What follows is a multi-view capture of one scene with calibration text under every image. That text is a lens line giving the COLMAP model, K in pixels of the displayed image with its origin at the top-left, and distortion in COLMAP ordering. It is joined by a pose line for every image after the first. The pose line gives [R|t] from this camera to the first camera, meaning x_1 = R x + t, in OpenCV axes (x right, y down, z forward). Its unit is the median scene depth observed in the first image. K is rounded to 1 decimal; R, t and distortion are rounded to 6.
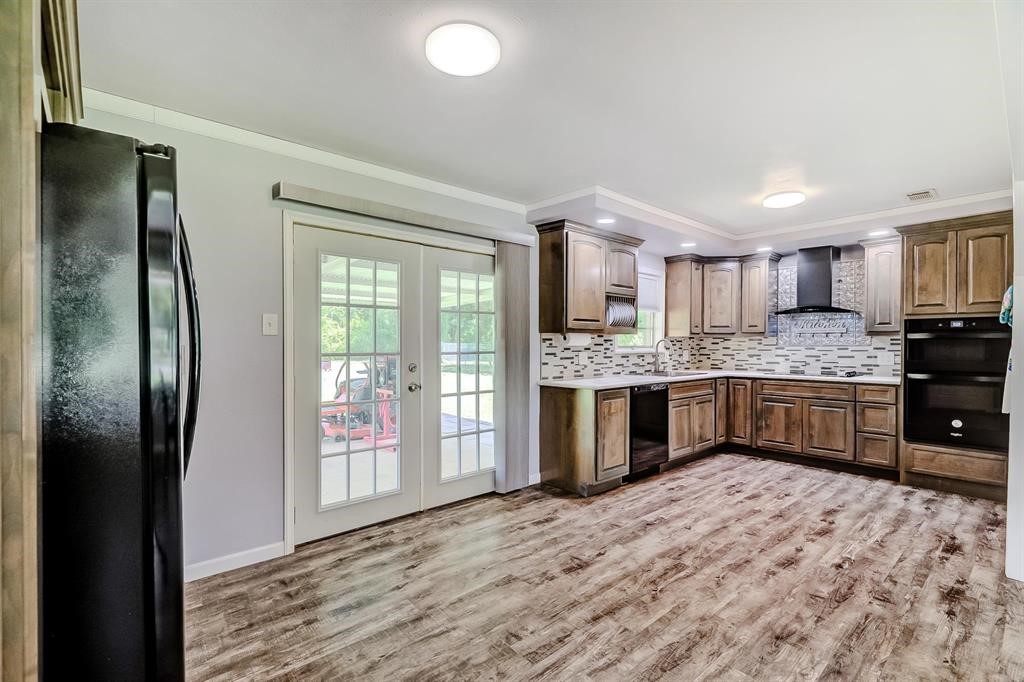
lens RADIAL K [[459.5, 0, 508.3], [0, 459.5, 346.9], [0, 0, 1]] dist [0.009478, -0.006330]
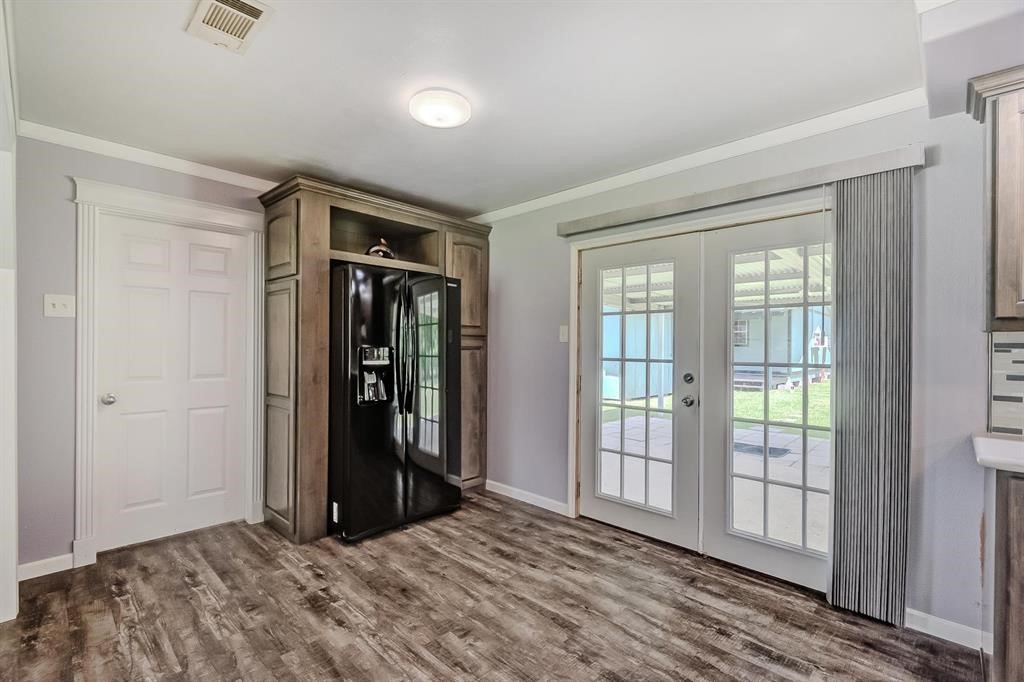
lens RADIAL K [[459.5, 0, 508.3], [0, 459.5, 346.9], [0, 0, 1]] dist [0.009478, -0.006330]
pose [[0.078986, 0.000172, -0.996876, 0.502382], [-0.019045, 0.999818, -0.001336, -0.004852], [0.996694, 0.019091, 0.078975, 0.483366]]
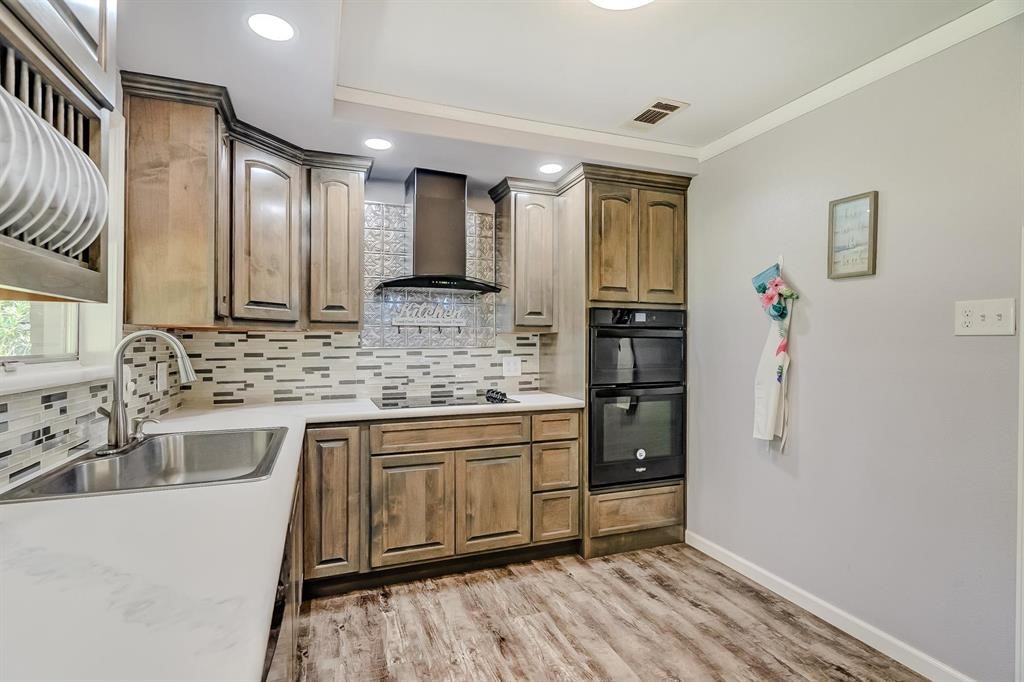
lens RADIAL K [[495.5, 0, 509.4], [0, 495.5, 344.4], [0, 0, 1]] dist [-0.002507, -0.000202]
pose [[0.351881, -0.002701, 0.936041, 0.157528], [0.007409, 0.999973, 0.000100, -0.008302], [-0.936016, 0.006900, 0.351891, 0.856927]]
